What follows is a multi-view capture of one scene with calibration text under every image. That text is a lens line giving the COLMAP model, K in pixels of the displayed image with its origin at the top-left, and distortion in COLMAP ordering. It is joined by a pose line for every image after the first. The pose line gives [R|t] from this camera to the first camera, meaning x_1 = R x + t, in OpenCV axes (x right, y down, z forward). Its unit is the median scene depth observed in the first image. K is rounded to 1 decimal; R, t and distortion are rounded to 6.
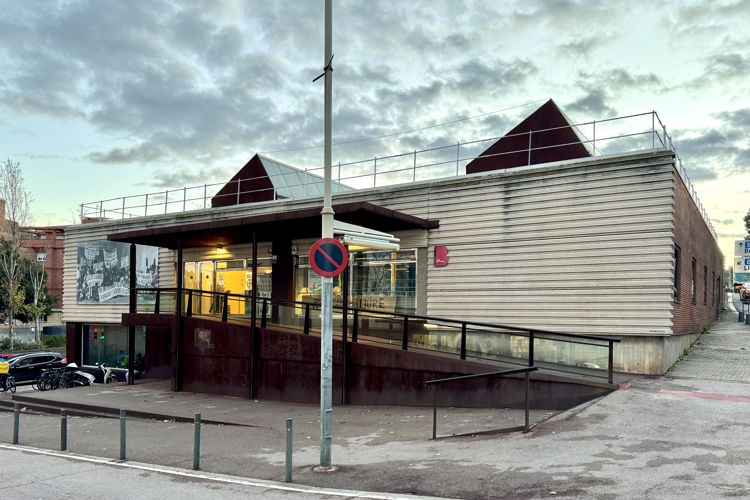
lens RADIAL K [[575.8, 0, 375.0], [0, 575.8, 250.0], [0, 0, 1]] dist [0.054149, -0.000191]
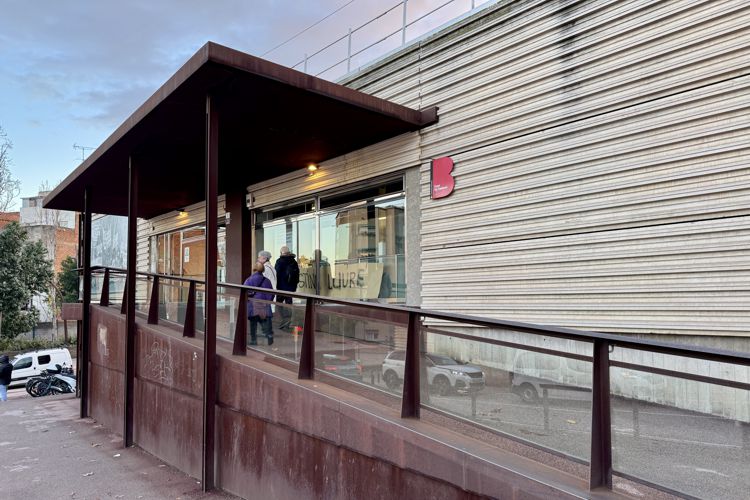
lens RADIAL K [[548.1, 0, 375.0], [0, 548.1, 250.0], [0, 0, 1]] dist [-0.002016, -0.001962]
pose [[0.973902, -0.041353, -0.223169, 0.161826], [0.044667, 0.998954, 0.009819, 0.066369], [0.222529, -0.019531, 0.974730, 0.529671]]
